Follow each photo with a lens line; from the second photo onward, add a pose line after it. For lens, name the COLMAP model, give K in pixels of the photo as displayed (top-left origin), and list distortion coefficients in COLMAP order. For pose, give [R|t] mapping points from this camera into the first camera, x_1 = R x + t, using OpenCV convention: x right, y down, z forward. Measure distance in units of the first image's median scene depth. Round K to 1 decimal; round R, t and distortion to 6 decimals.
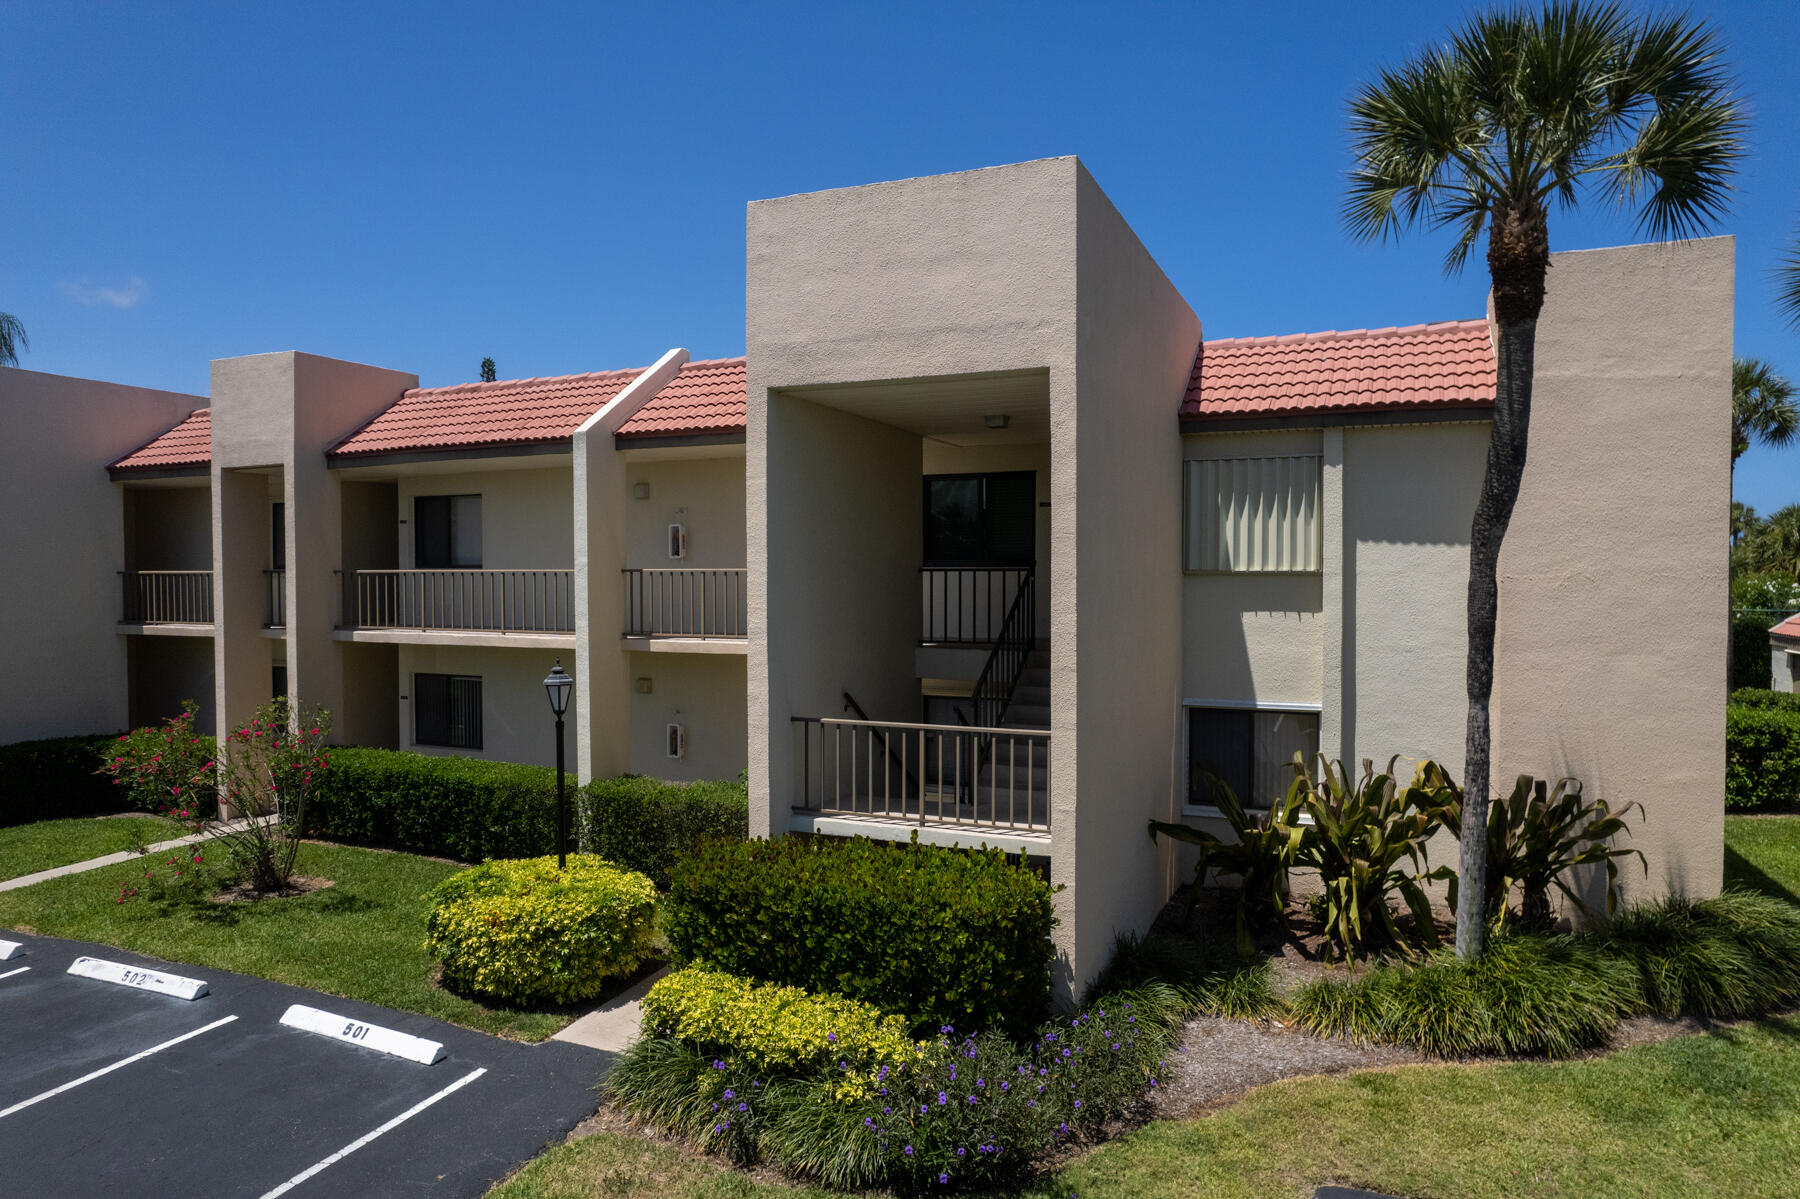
lens RADIAL K [[1124.1, 0, 899.3], [0, 1124.1, 607.5], [0, 0, 1]] dist [-0.074686, 0.064129]
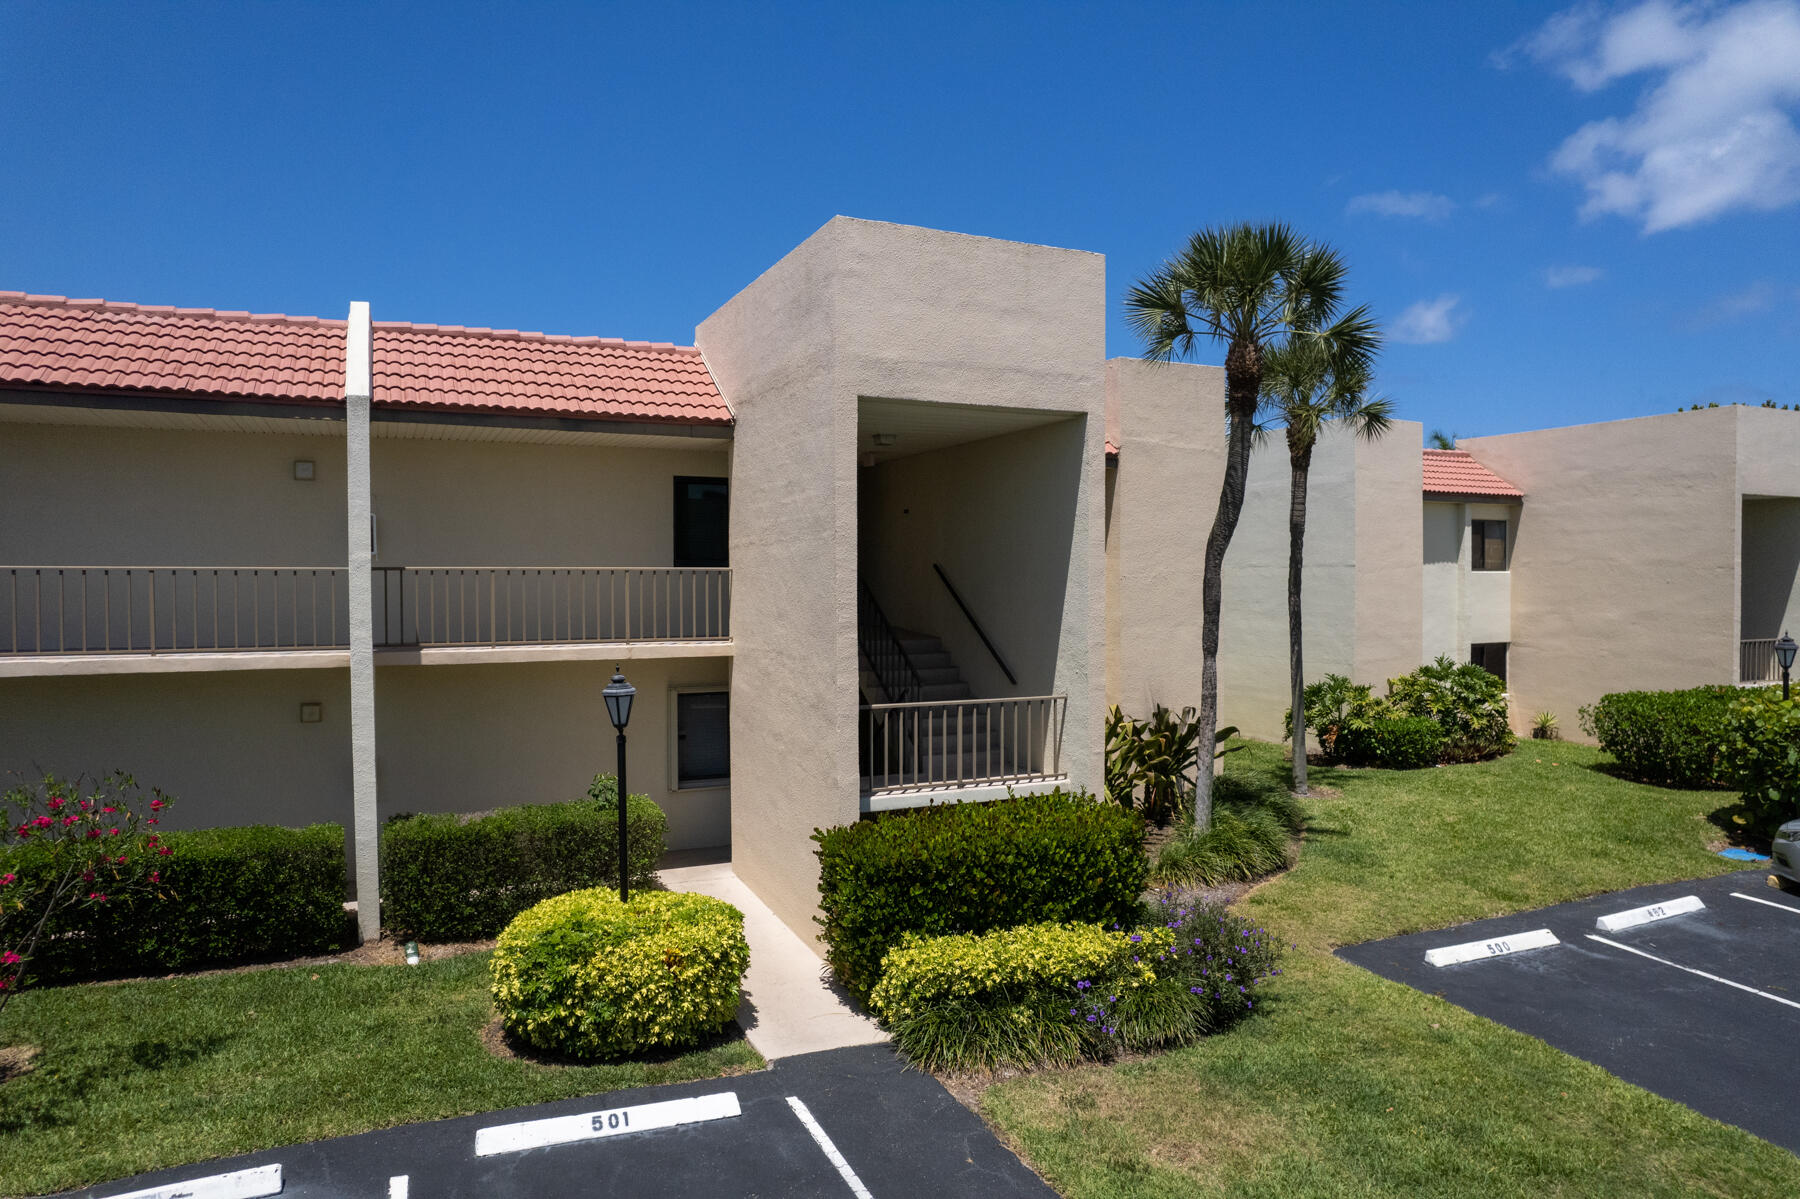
lens RADIAL K [[1124.1, 0, 899.3], [0, 1124.1, 607.5], [0, 0, 1]] dist [-0.074686, 0.064129]
pose [[0.681275, -0.018984, 0.731781, -0.888473], [0.022365, 0.999737, 0.005114, -0.000372], [-0.731686, 0.012882, 0.681521, 0.254733]]
